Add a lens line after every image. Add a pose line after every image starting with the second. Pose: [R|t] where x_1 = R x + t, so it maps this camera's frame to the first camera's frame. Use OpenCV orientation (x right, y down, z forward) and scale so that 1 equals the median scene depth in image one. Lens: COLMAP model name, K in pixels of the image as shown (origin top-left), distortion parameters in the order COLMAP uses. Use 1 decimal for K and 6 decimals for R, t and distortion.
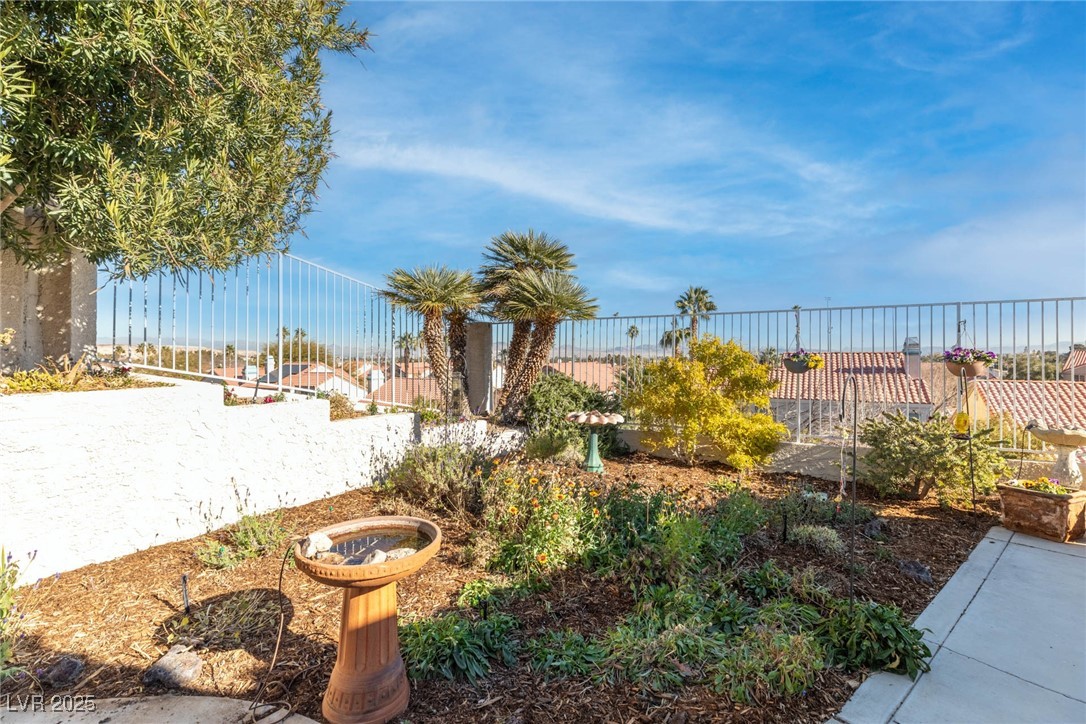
lens RADIAL K [[490.4, 0, 543.0], [0, 490.4, 359.0], [0, 0, 1]] dist [0.003230, -0.001965]
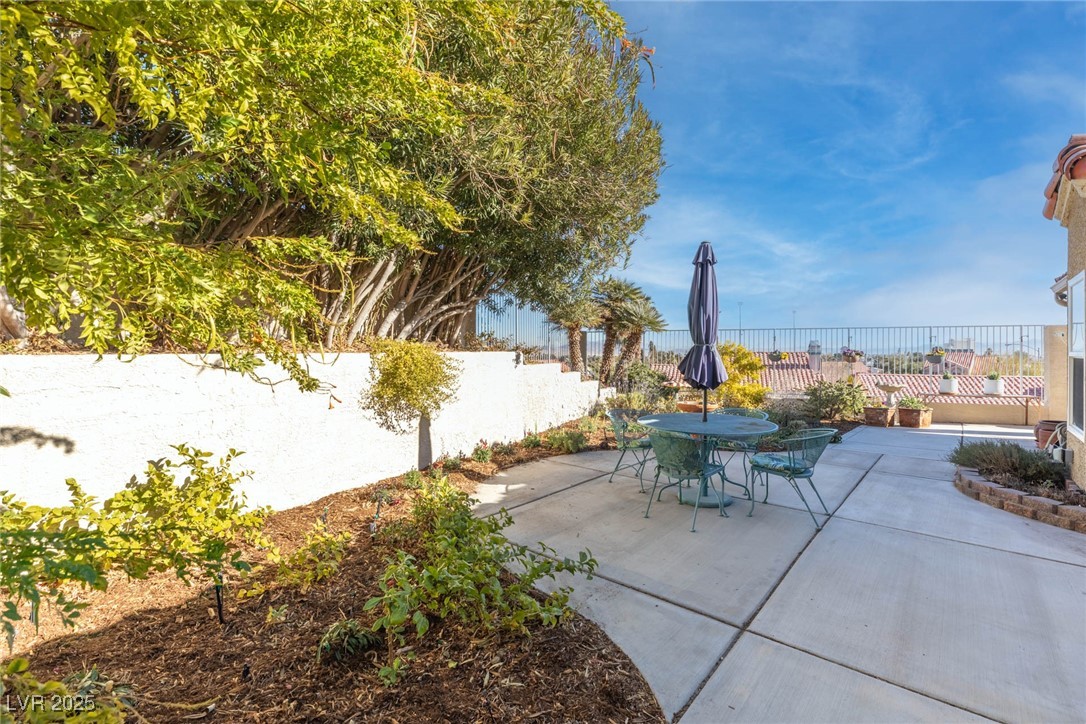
lens RADIAL K [[490.4, 0, 543.1], [0, 490.4, 358.9], [0, 0, 1]] dist [0.003230, -0.001965]
pose [[0.989568, 0.005047, 0.143977, -0.720553], [-0.005459, 0.999982, 0.002468, 0.019267], [-0.143962, -0.003229, 0.989578, -0.853729]]
